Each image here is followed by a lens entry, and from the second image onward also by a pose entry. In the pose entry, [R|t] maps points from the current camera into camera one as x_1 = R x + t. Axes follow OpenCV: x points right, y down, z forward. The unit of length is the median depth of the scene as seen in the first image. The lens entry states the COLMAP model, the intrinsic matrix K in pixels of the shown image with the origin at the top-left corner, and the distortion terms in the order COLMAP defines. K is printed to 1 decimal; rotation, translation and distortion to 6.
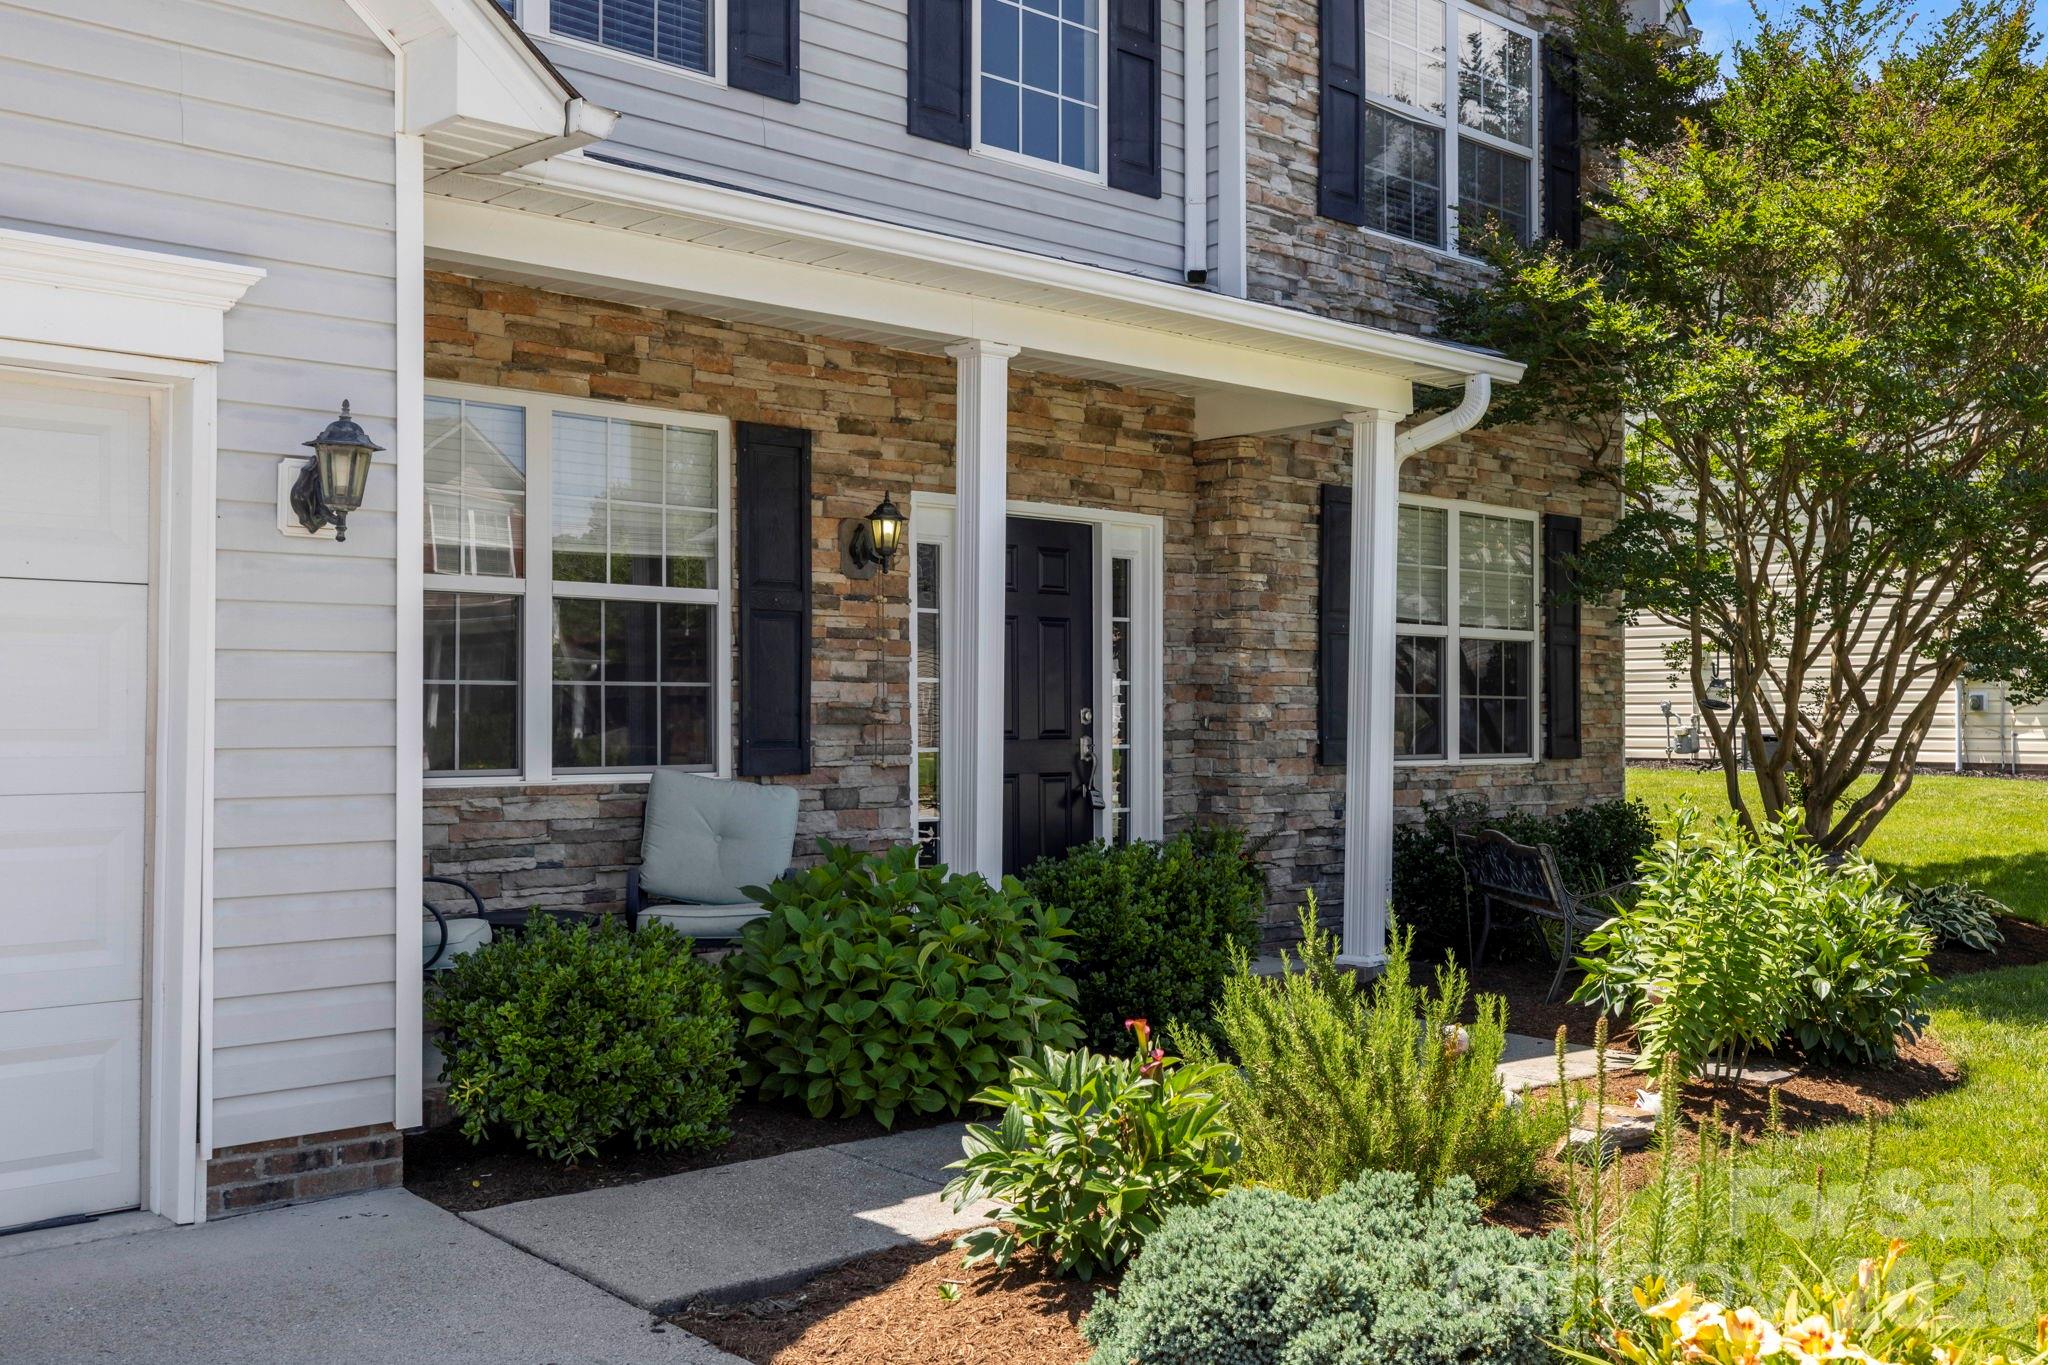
lens RADIAL K [[2000.5, 0, 1014.7], [0, 2000.5, 691.1], [0, 0, 1]] dist [0.009282, 0.005877]
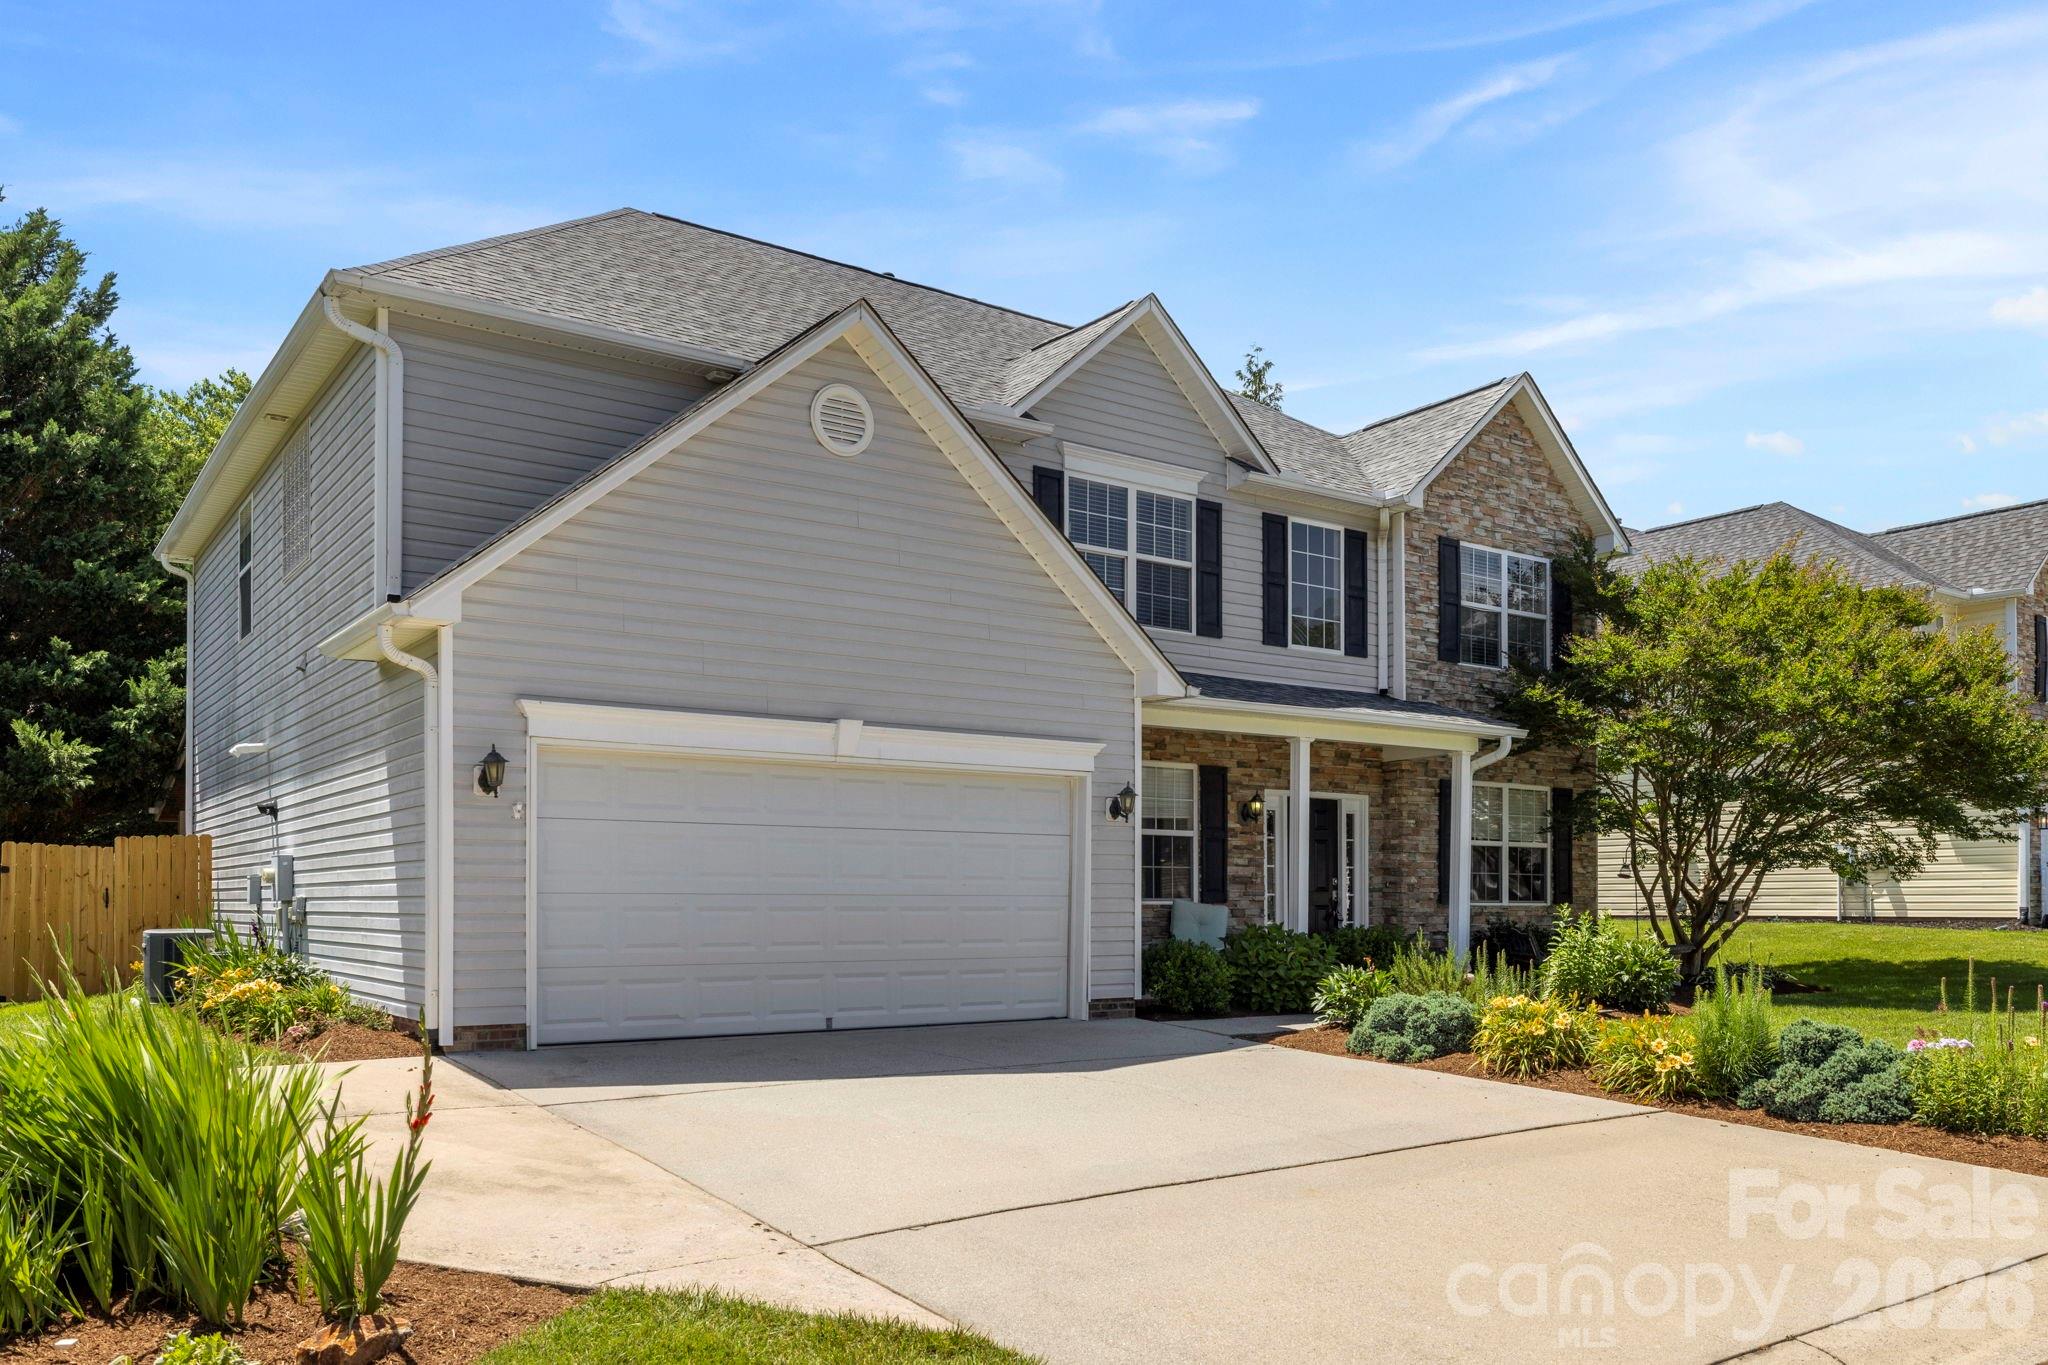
lens RADIAL K [[1506.1, 0, 991.4], [0, 1506.1, 896.3], [0, 0, 1]] dist [0.001273, -0.000272]
pose [[0.986710, -0.001295, -0.162484, -0.074627], [0.002400, 0.999975, 0.006608, 0.017092], [0.162472, -0.006910, 0.986689, -0.803615]]
